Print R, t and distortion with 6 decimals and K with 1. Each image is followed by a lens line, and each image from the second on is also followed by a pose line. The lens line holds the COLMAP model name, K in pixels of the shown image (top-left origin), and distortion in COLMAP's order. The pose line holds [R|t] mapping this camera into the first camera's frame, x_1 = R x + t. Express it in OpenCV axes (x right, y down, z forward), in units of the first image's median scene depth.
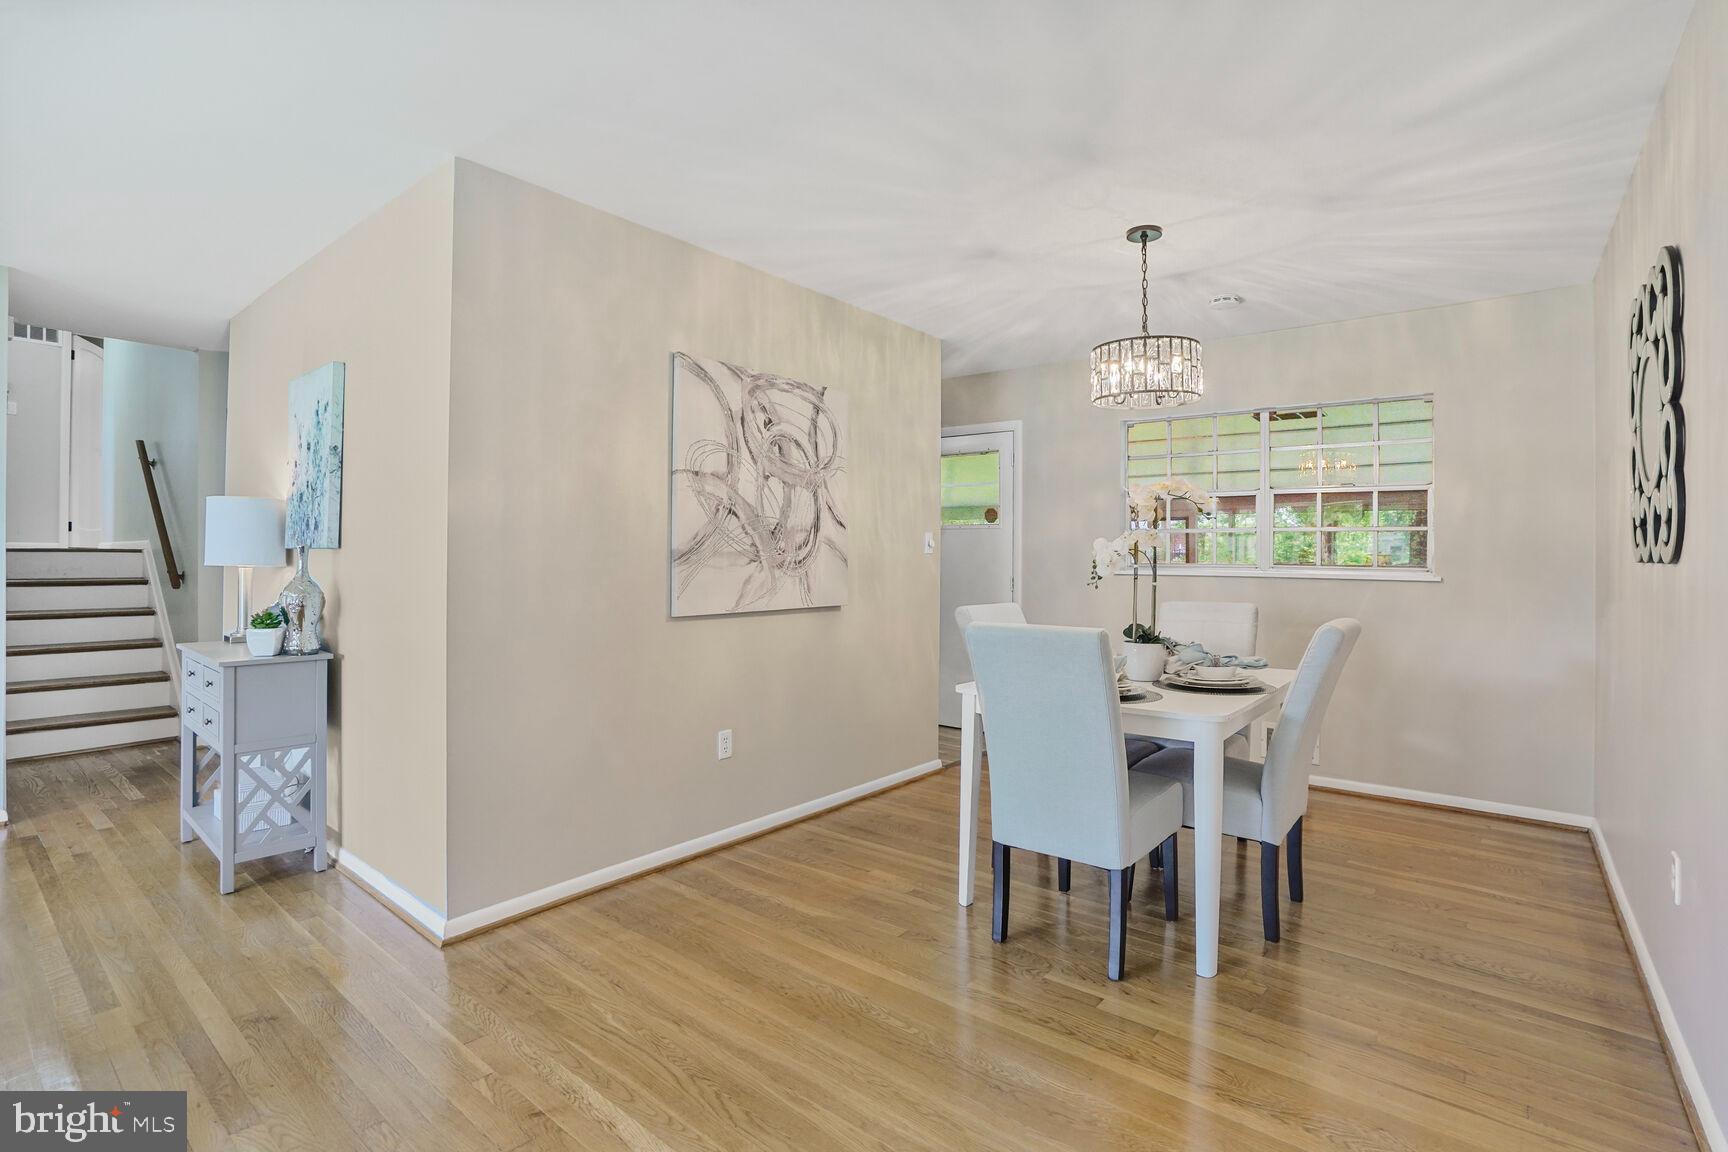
lens RADIAL K [[802.2, 0, 791.7], [0, 802.2, 540.5], [0, 0, 1]] dist [-0.038611, 0.004583]
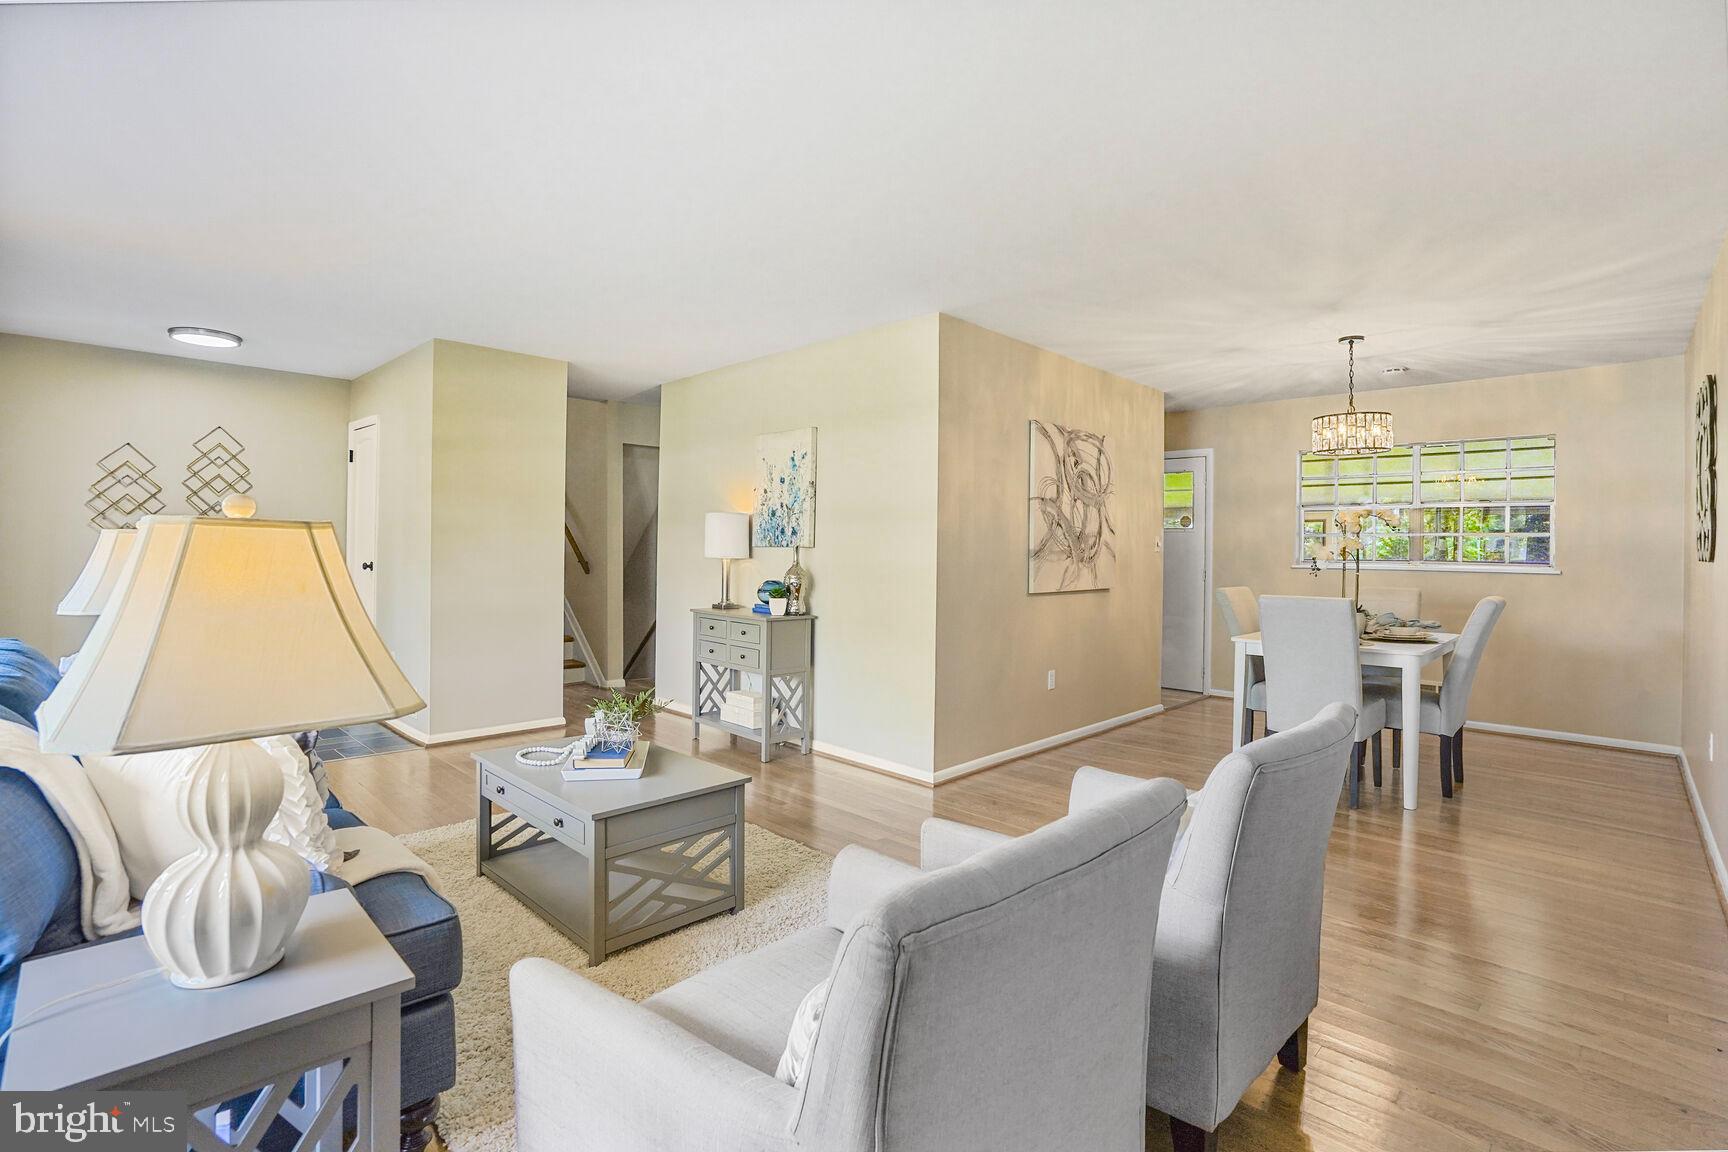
lens RADIAL K [[802.2, 0, 785.5], [0, 802.2, 539.7], [0, 0, 1]] dist [-0.038611, 0.004583]
pose [[0.996333, 0.004230, -0.085458, -0.459500], [-0.003557, 0.999961, 0.008029, -0.017038], [0.085489, -0.007695, 0.996309, -0.533852]]
